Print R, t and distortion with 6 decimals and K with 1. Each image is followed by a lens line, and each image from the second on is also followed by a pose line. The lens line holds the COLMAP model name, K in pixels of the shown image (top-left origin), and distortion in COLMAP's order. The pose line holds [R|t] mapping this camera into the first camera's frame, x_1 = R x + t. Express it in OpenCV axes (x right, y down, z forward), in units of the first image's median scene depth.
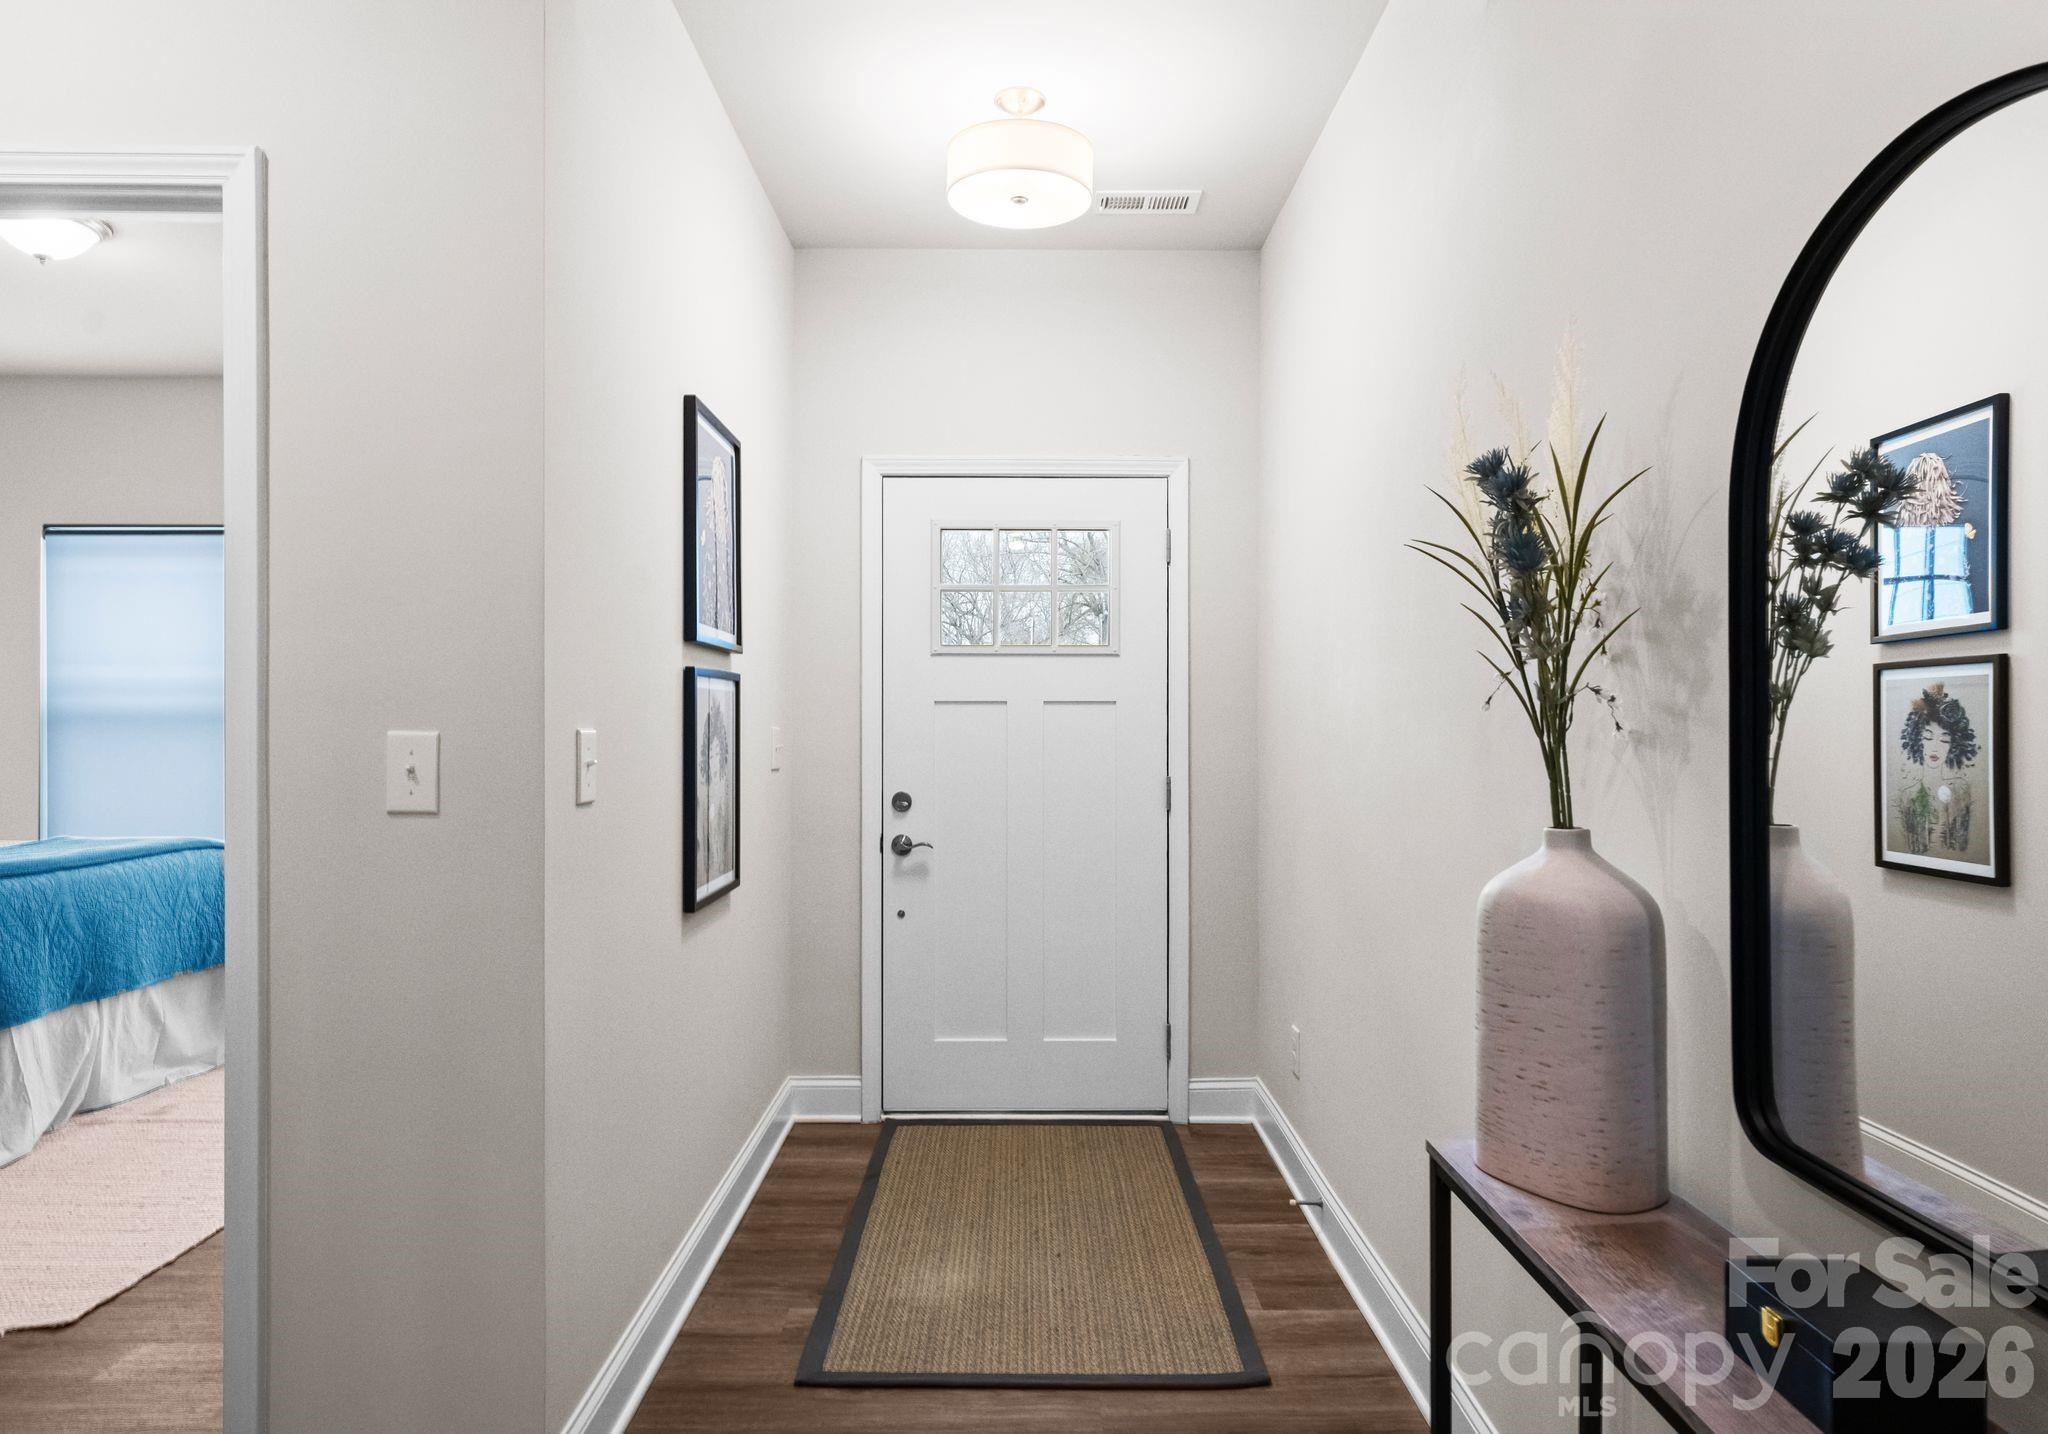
lens RADIAL K [[1262.8, 0, 1024.0], [0, 1262.8, 717.0], [0, 0, 1]] dist [0.000319, 0.001617]
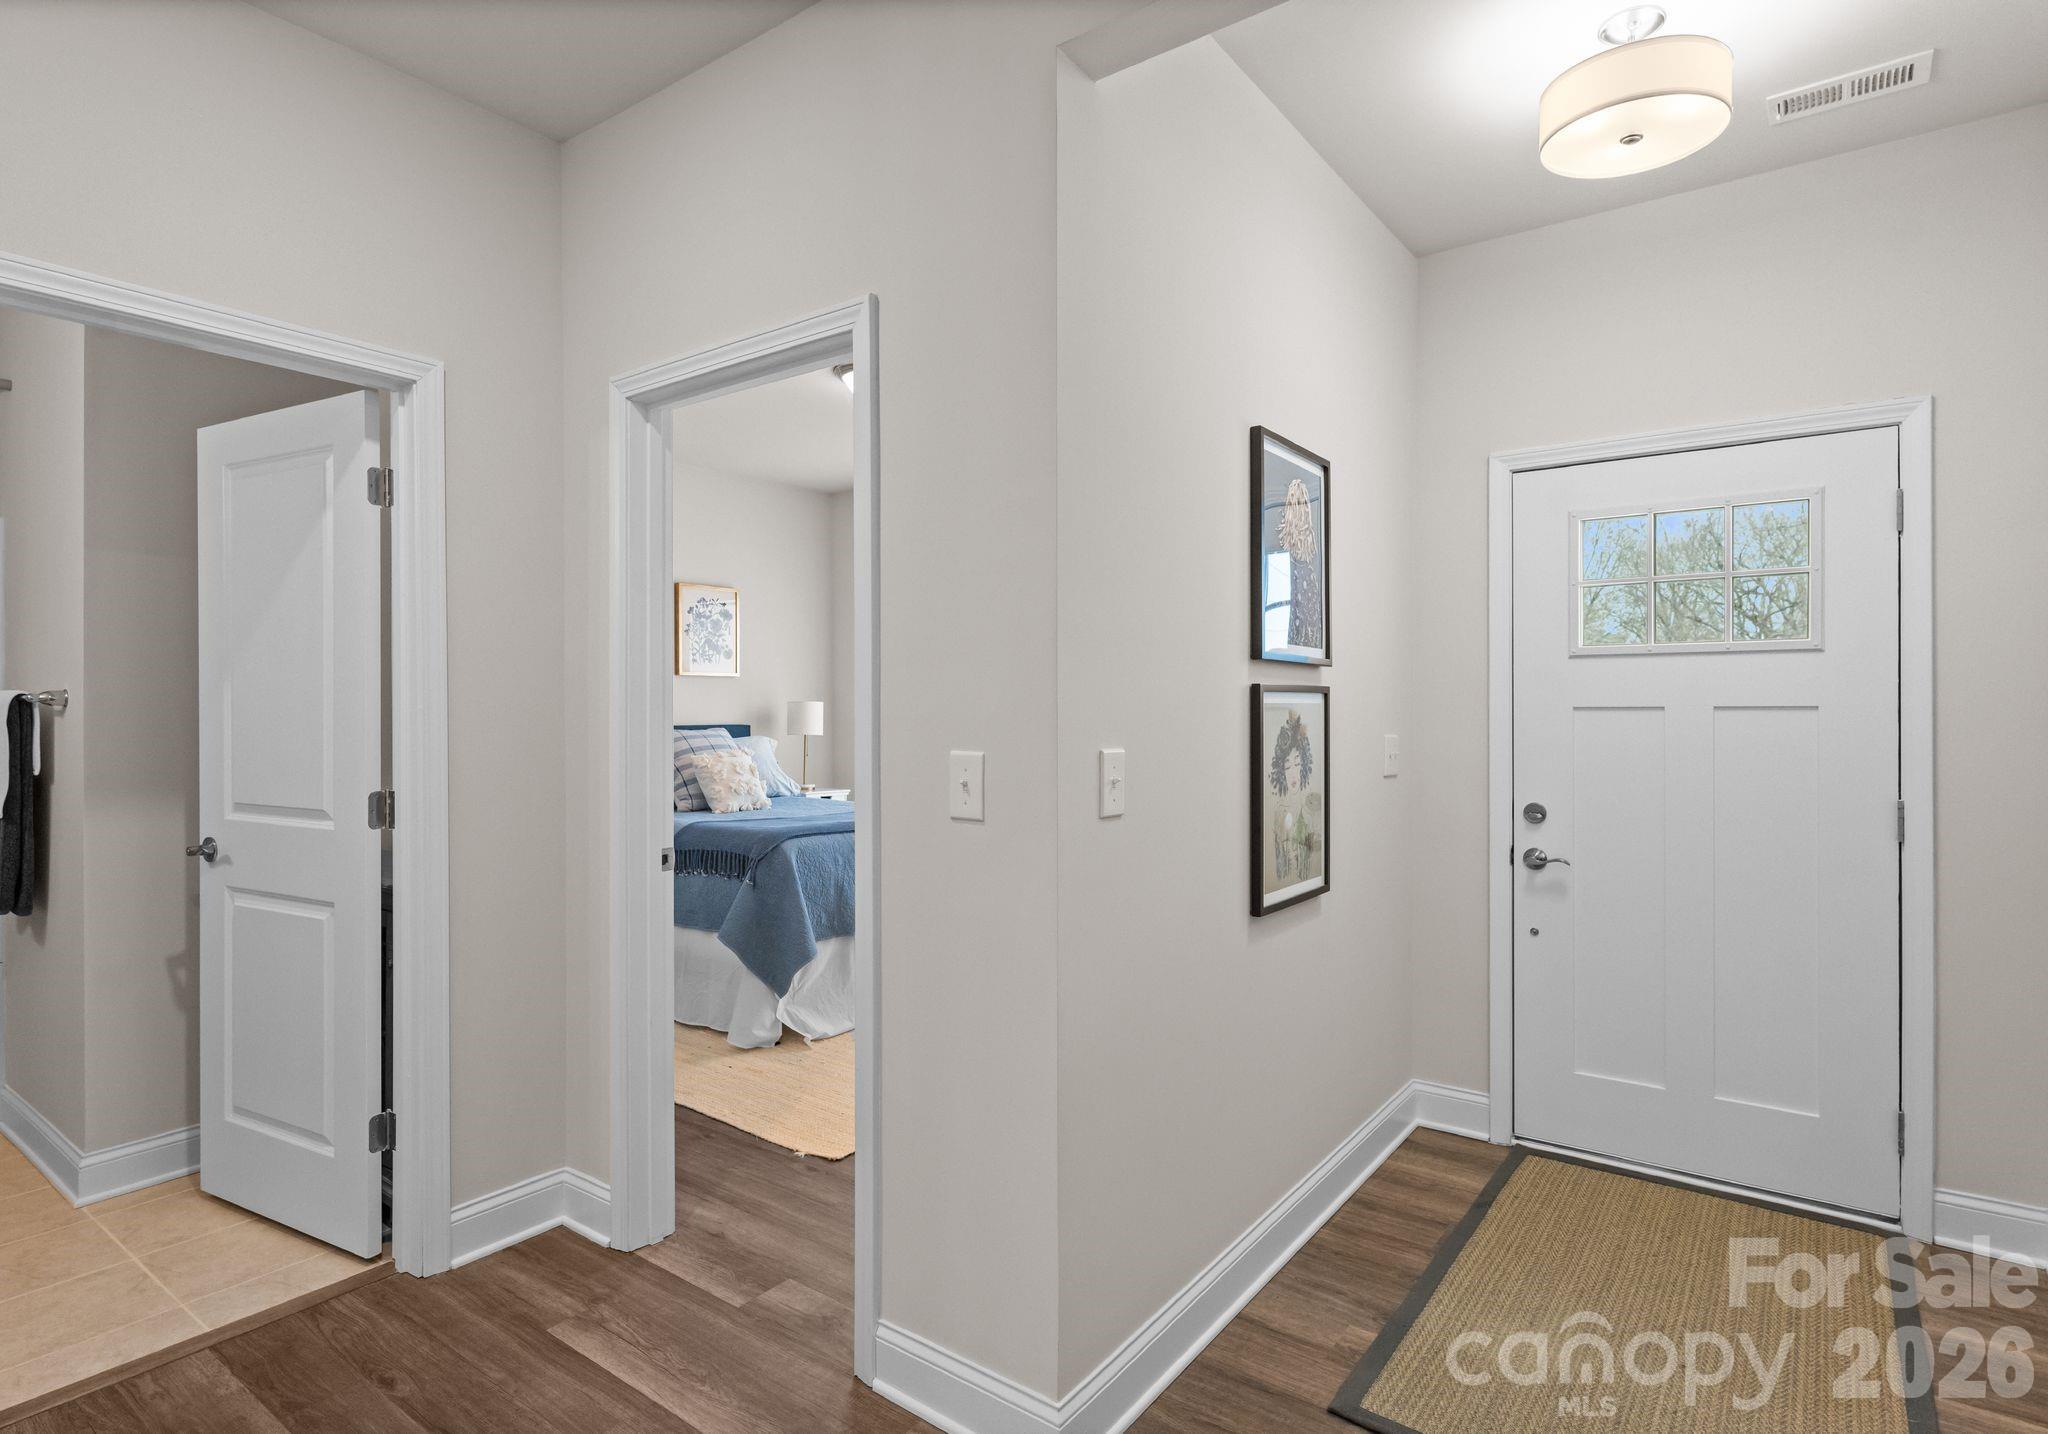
lens RADIAL K [[1089.2, 0, 1017.3], [0, 1089.2, 702.6], [0, 0, 1]] dist [-0.000096, -0.000437]
pose [[0.786097, -0.003582, -0.618093, 0.121070], [0.005966, 0.999981, 0.001792, -0.022985], [0.618075, -0.005096, 0.786103, 0.139045]]
